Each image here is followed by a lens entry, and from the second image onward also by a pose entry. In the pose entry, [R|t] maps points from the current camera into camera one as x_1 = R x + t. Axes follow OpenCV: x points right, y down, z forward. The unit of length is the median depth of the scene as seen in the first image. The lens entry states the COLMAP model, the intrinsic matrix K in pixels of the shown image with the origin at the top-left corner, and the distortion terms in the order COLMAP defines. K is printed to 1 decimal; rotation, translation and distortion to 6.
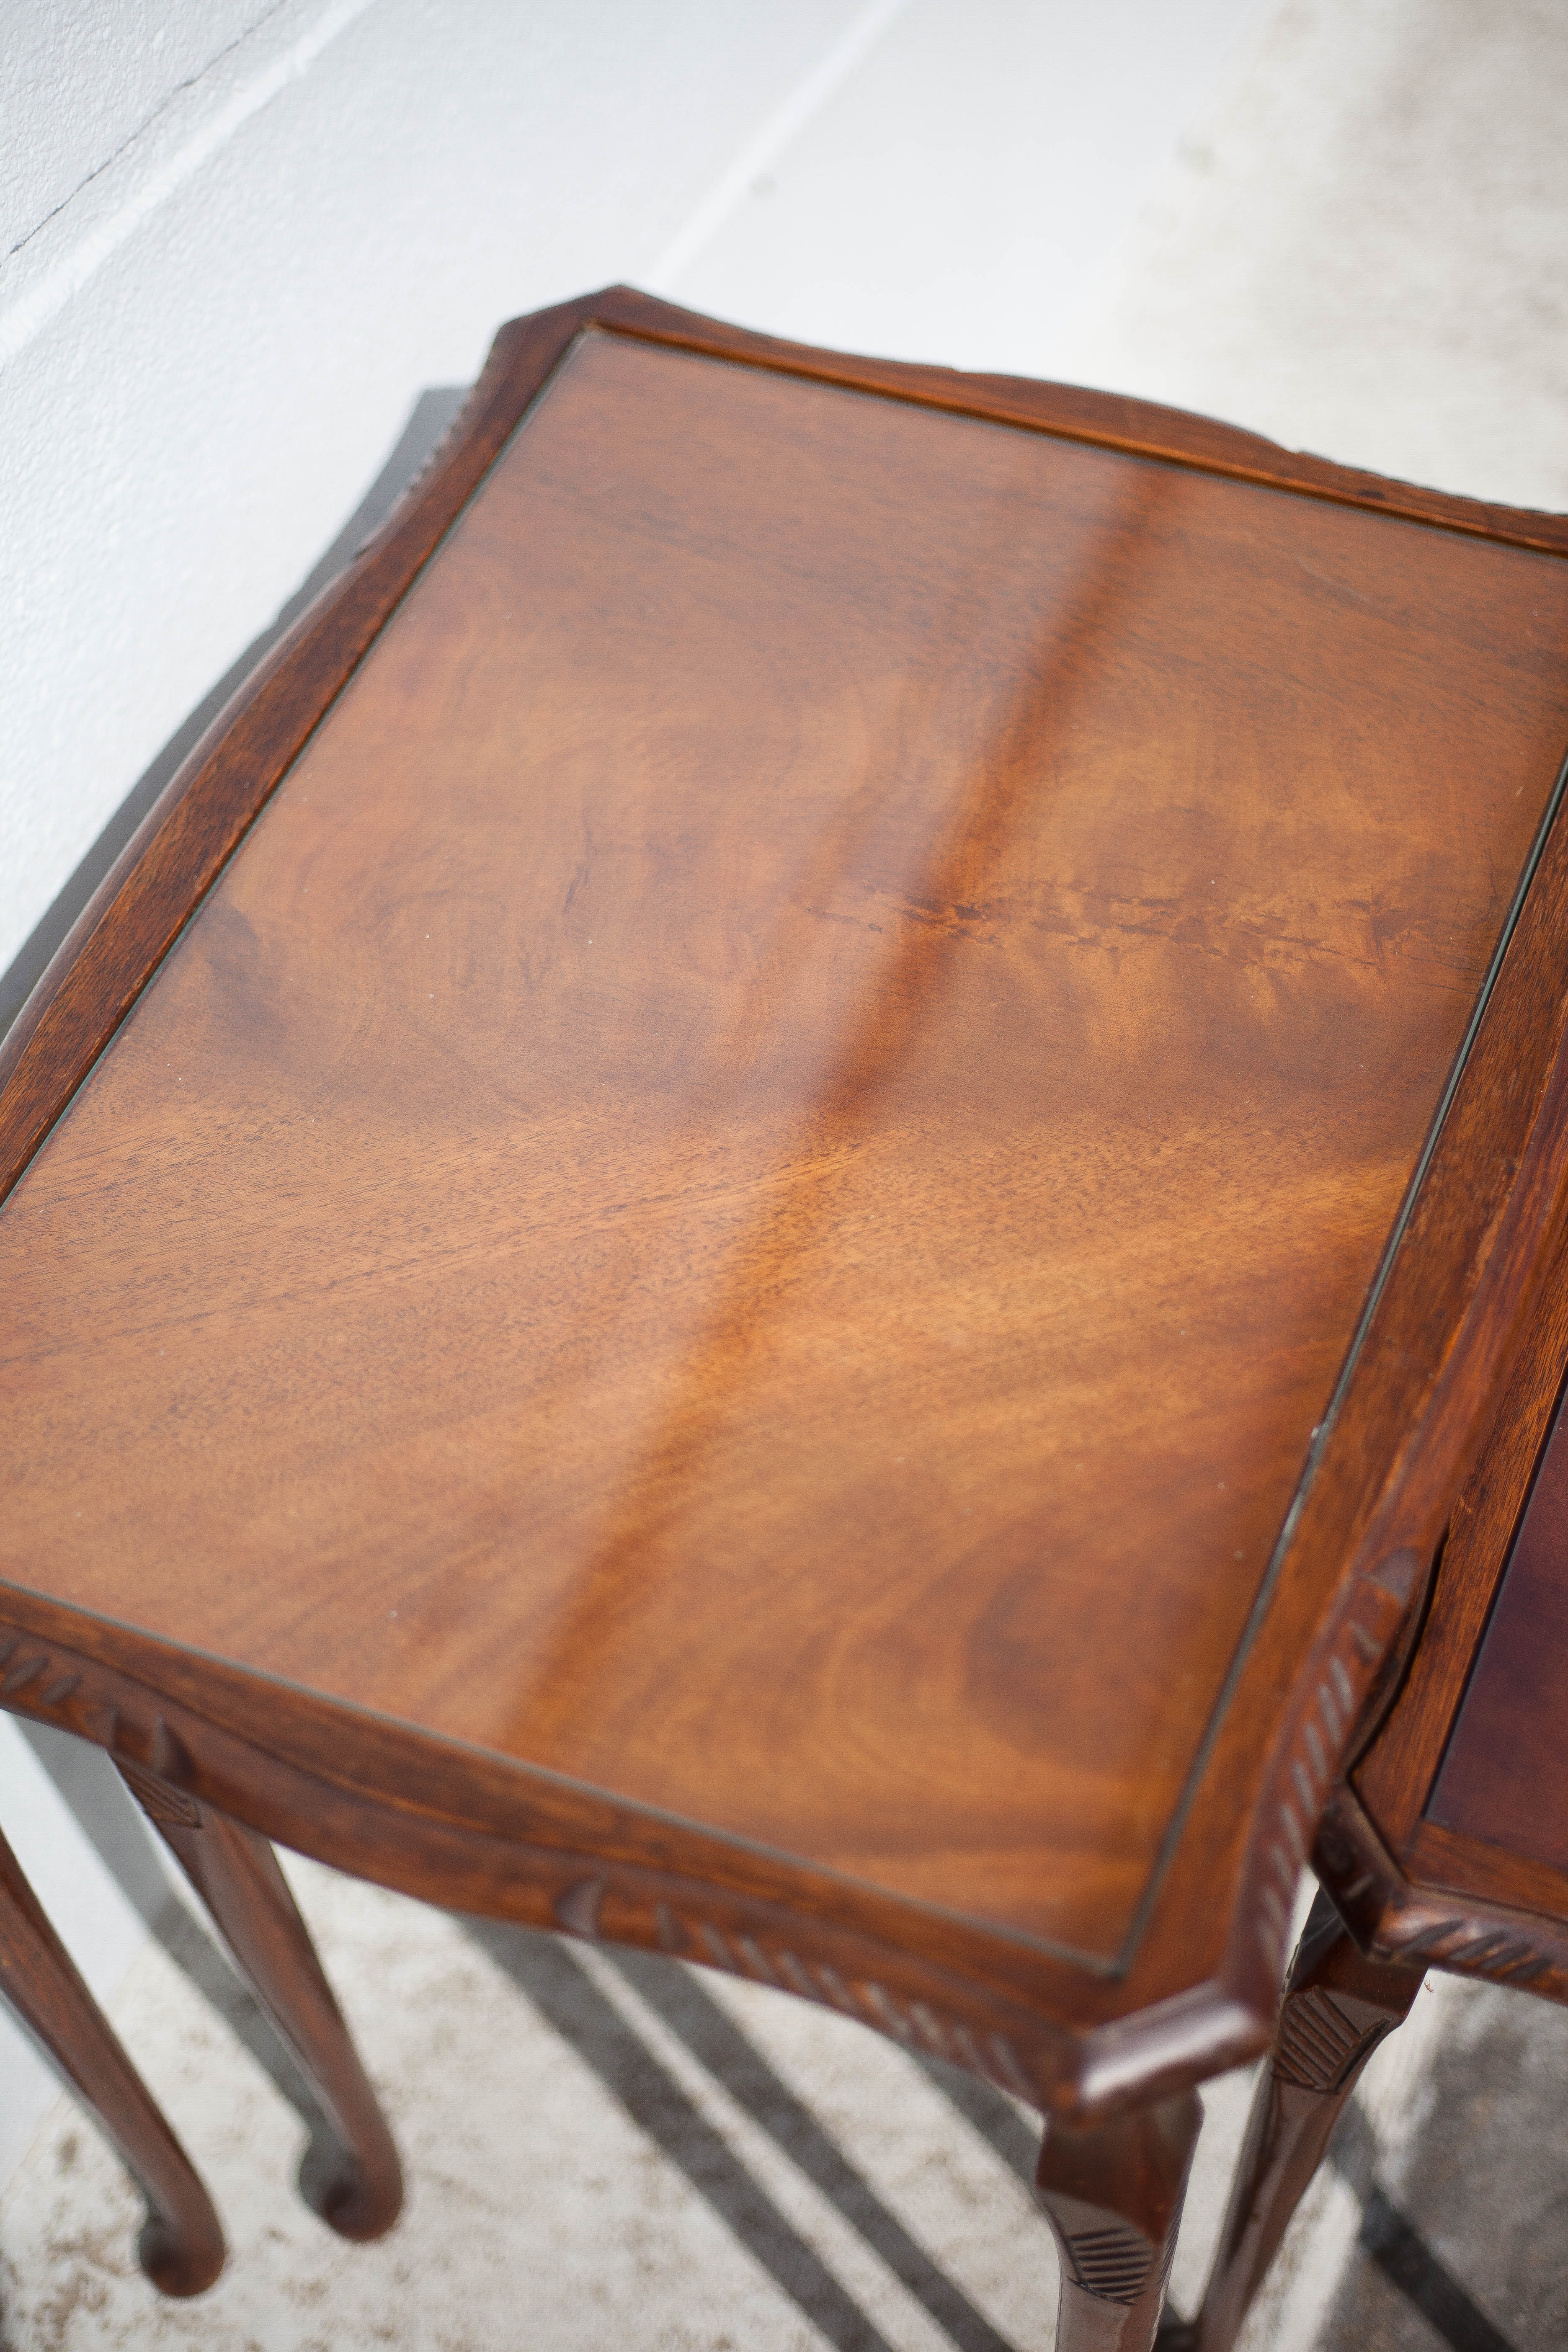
lens RADIAL K [[3666.0, 0, 784.0], [0, 3666.0, 1176.0], [0, 0, 1]] dist [-0.111319, -0.107204]
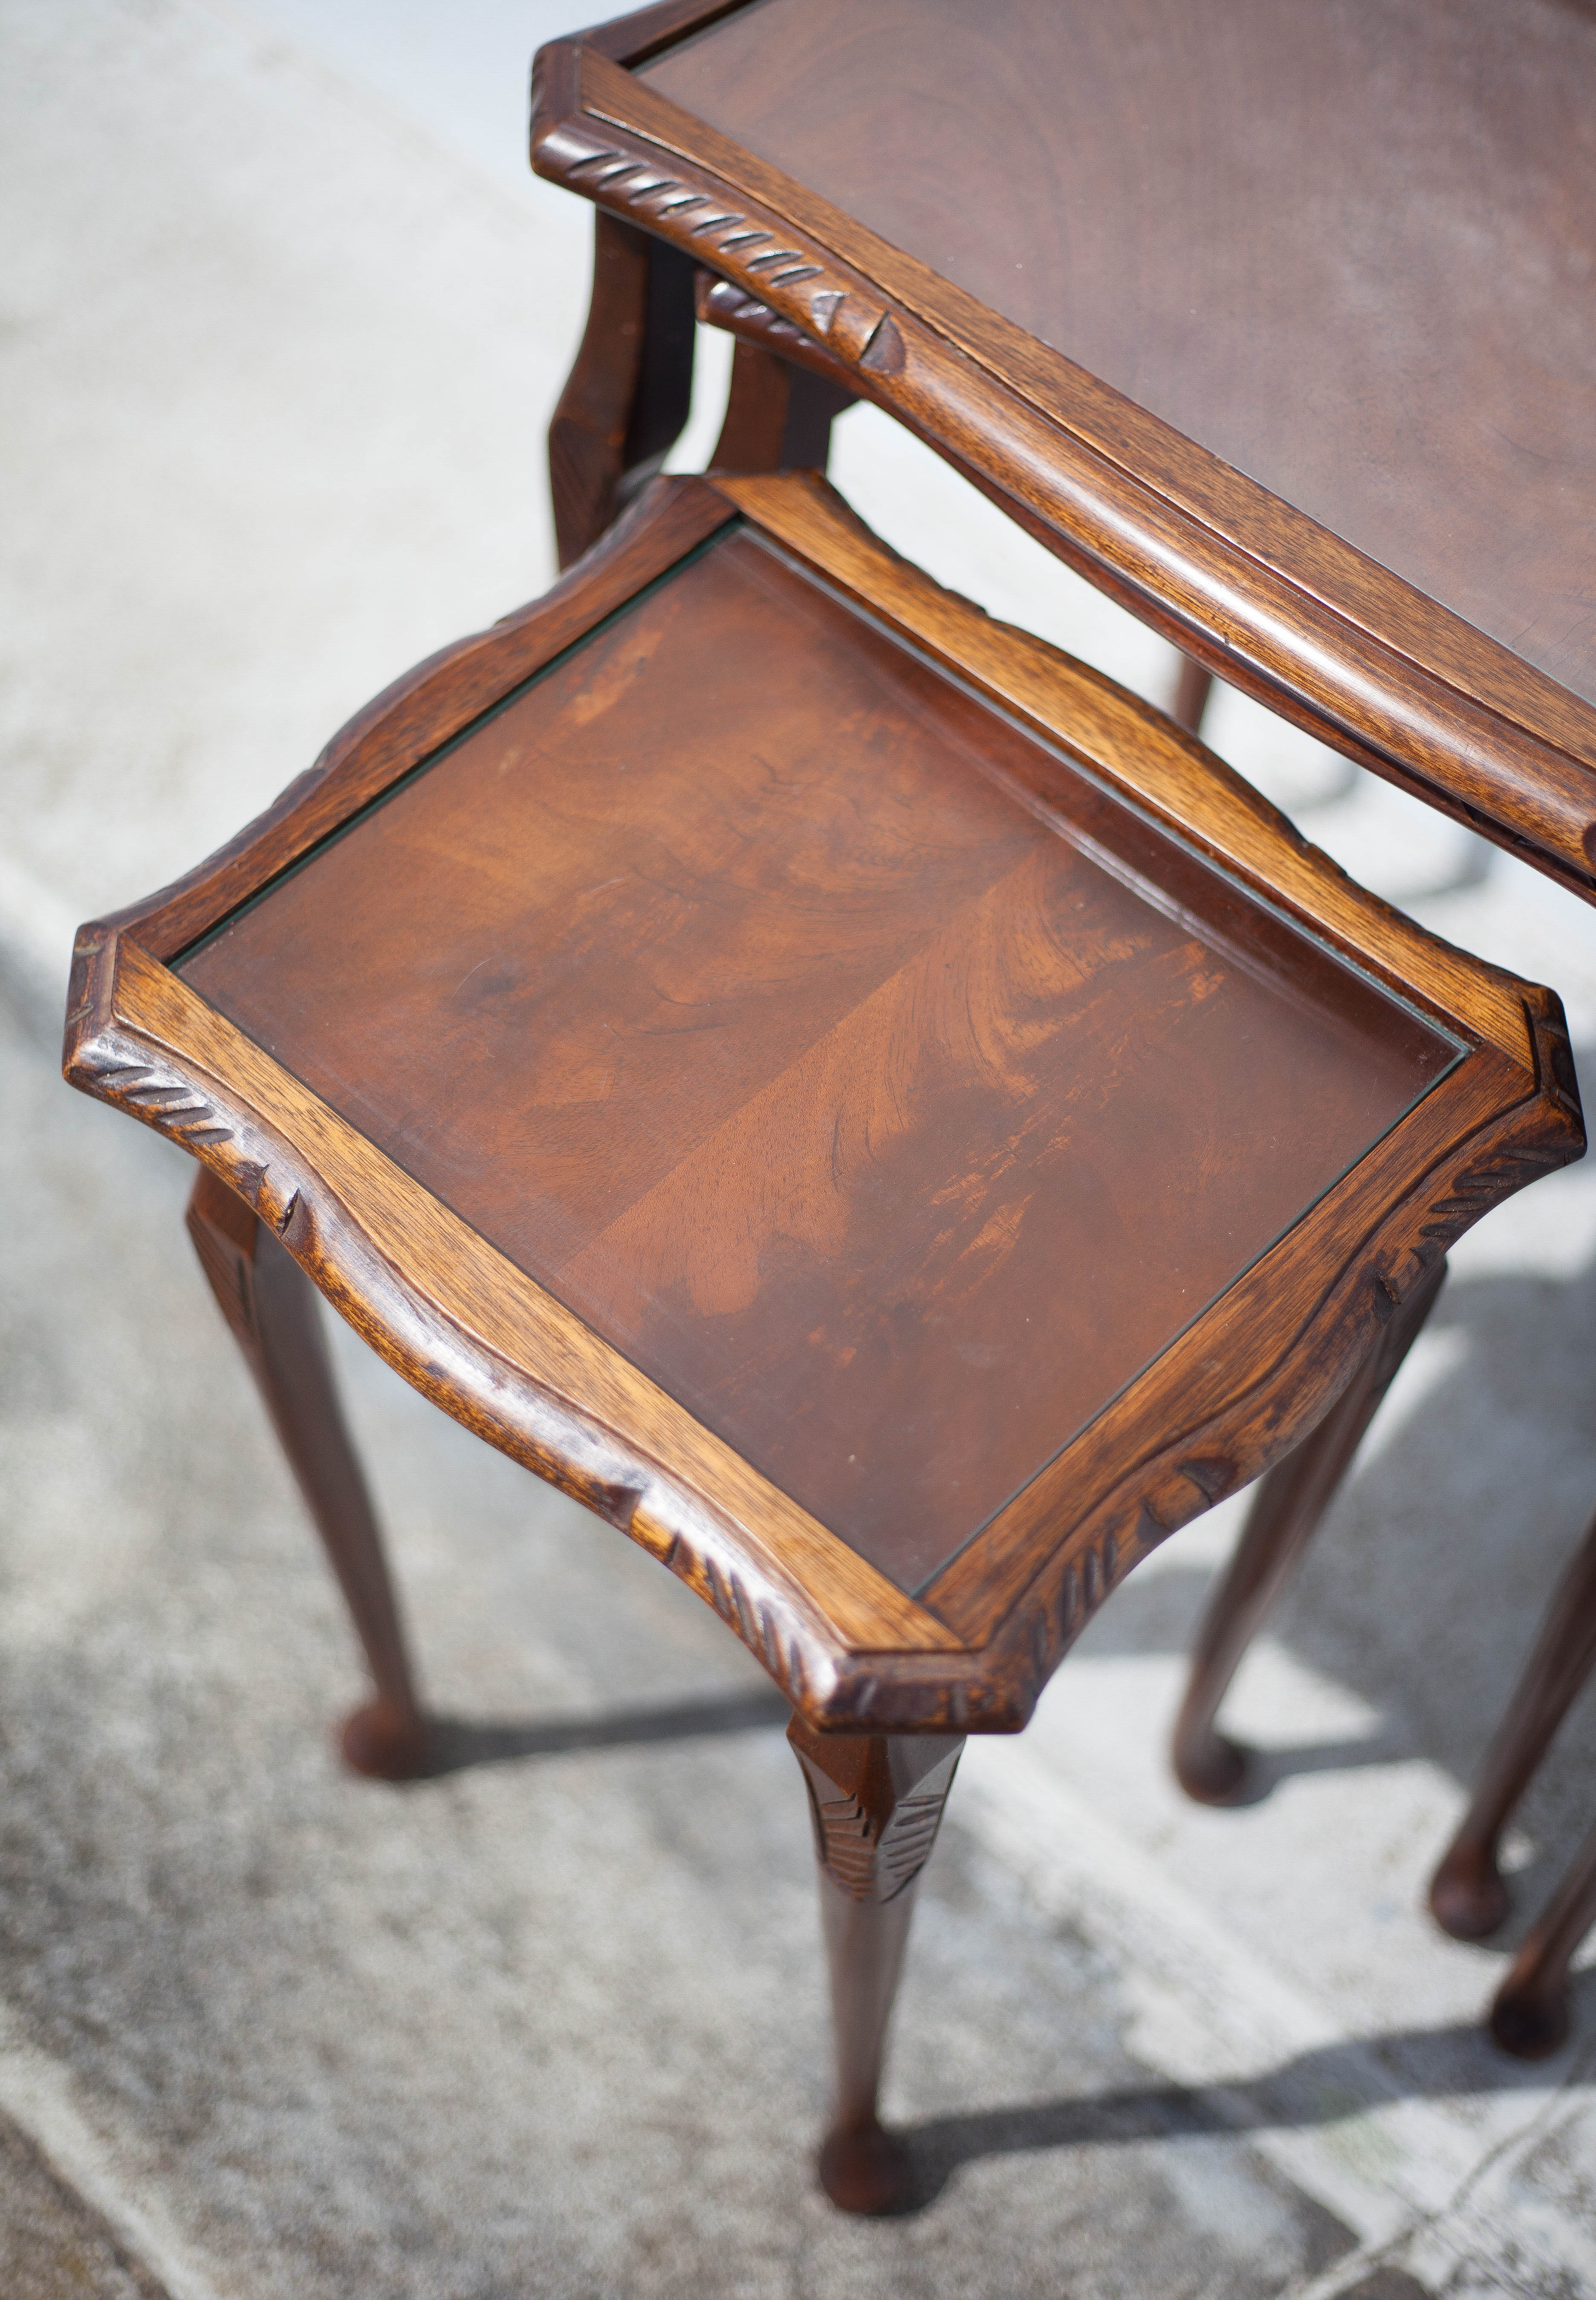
lens RADIAL K [[3684.2, 0, 798.0], [0, 3684.2, 1150.0], [0, 0, 1]] dist [-0.107568, -0.069448]
pose [[-0.368230, 0.736124, -0.567916, 0.902630], [-0.774178, 0.095479, 0.625725, -0.492295], [0.514835, 0.670079, 0.534733, 0.521998]]
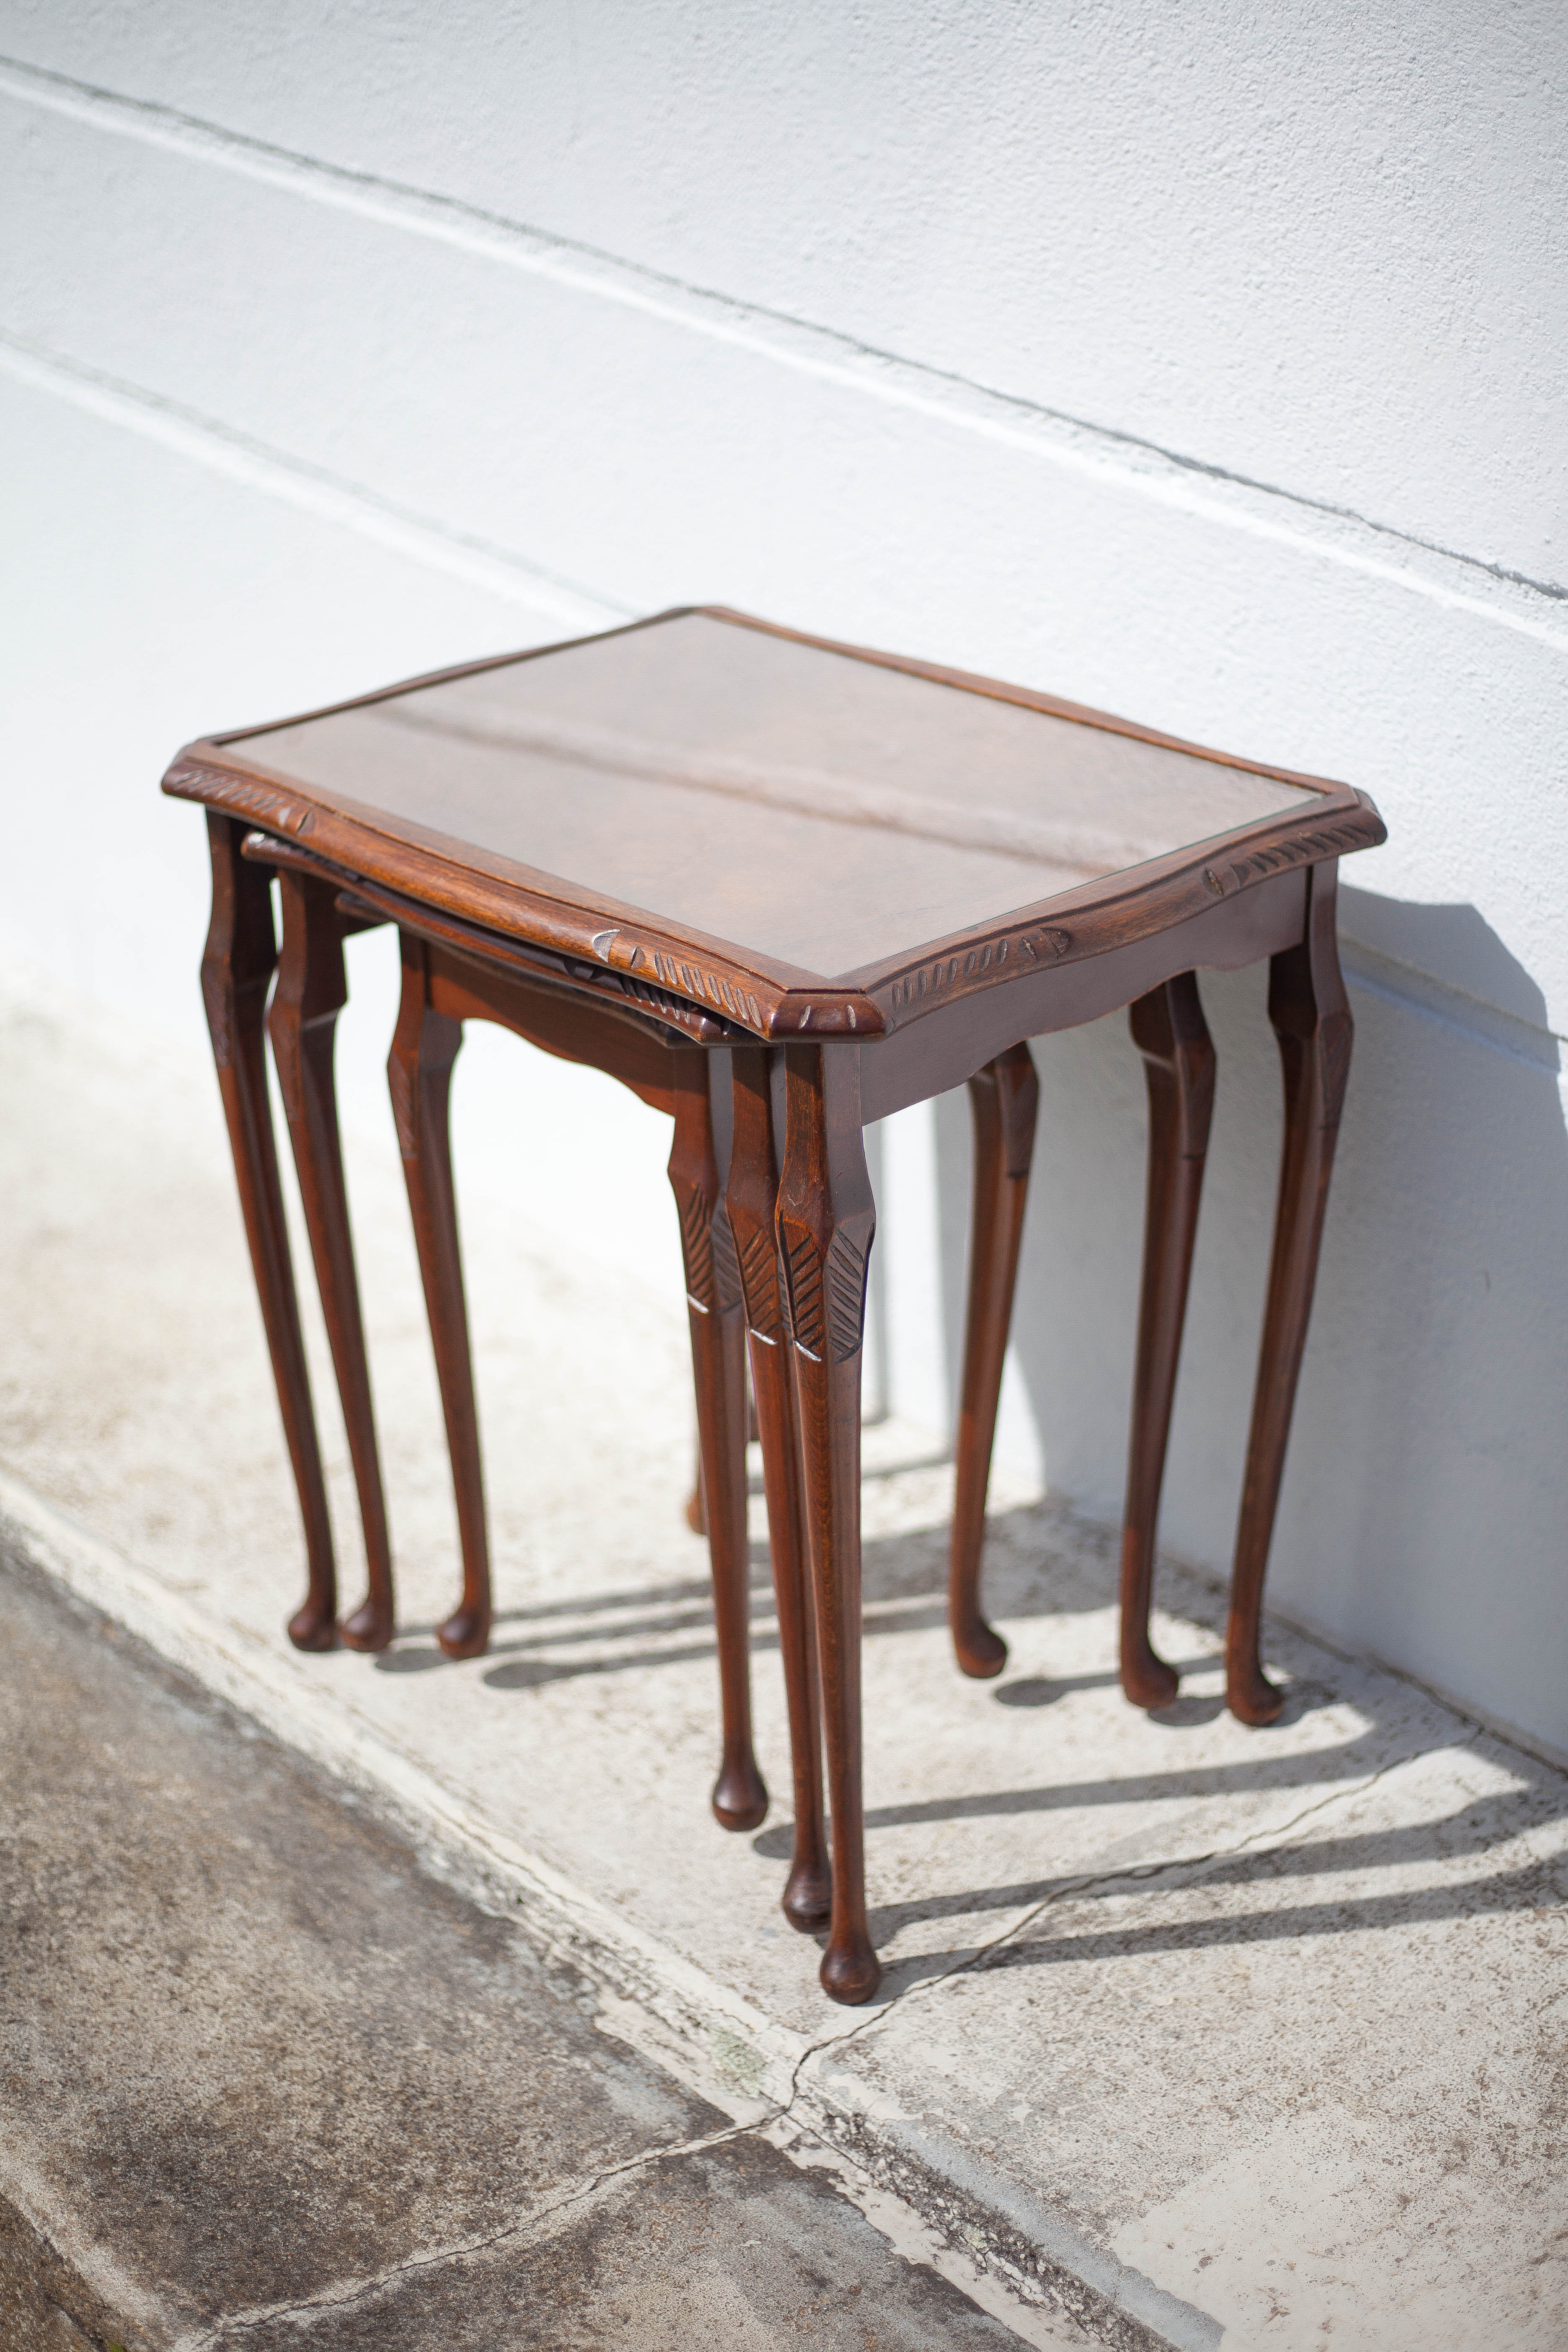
lens RADIAL K [[3464.9, 0, 784.0], [0, 3464.9, 1176.0], [0, 0, 1]] dist [-0.108088, -0.075684]
pose [[-0.429915, 0.418595, -0.799970, 1.582720], [-0.695606, 0.411292, 0.589043, -1.063433], [0.575592, 0.809702, 0.114356, 1.010266]]
